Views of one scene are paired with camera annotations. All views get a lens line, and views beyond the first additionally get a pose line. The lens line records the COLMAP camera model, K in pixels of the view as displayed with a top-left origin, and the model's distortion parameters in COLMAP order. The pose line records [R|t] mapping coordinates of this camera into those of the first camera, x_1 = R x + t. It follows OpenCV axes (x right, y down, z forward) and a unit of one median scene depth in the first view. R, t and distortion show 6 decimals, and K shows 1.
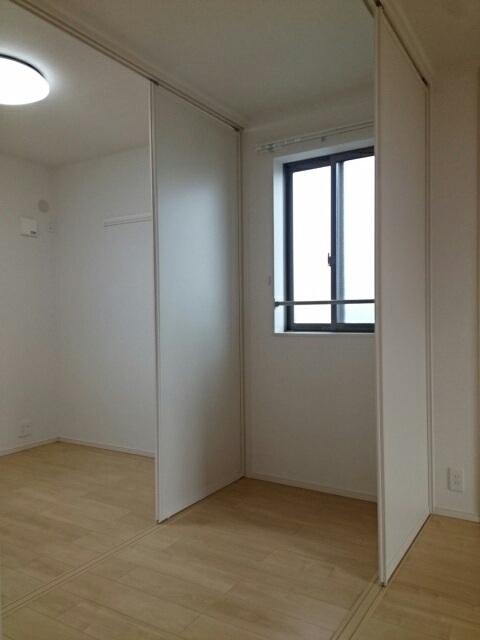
lens RADIAL K [[506.4, 0, 240.6], [0, 506.4, 322.2], [0, 0, 1]] dist [0.051840, -0.022114]
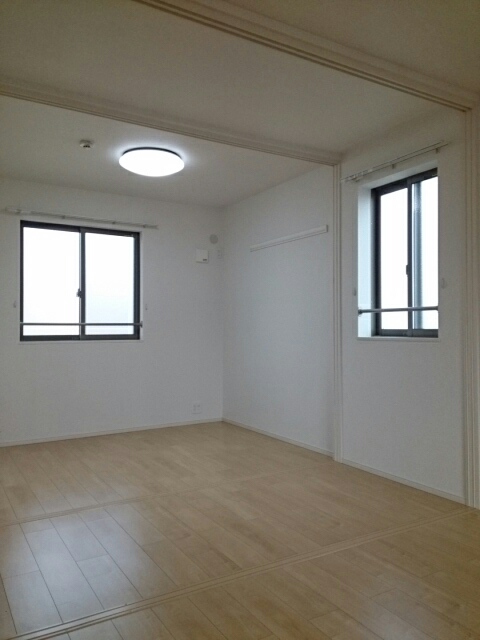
lens RADIAL K [[506.4, 0, 240.3], [0, 506.4, 318.9], [0, 0, 1]] dist [0.051840, -0.022114]
pose [[0.886338, -0.003690, -0.463024, 0.366071], [-0.007856, 0.999704, -0.023005, 0.008854], [0.462972, 0.024028, 0.886047, -0.149883]]
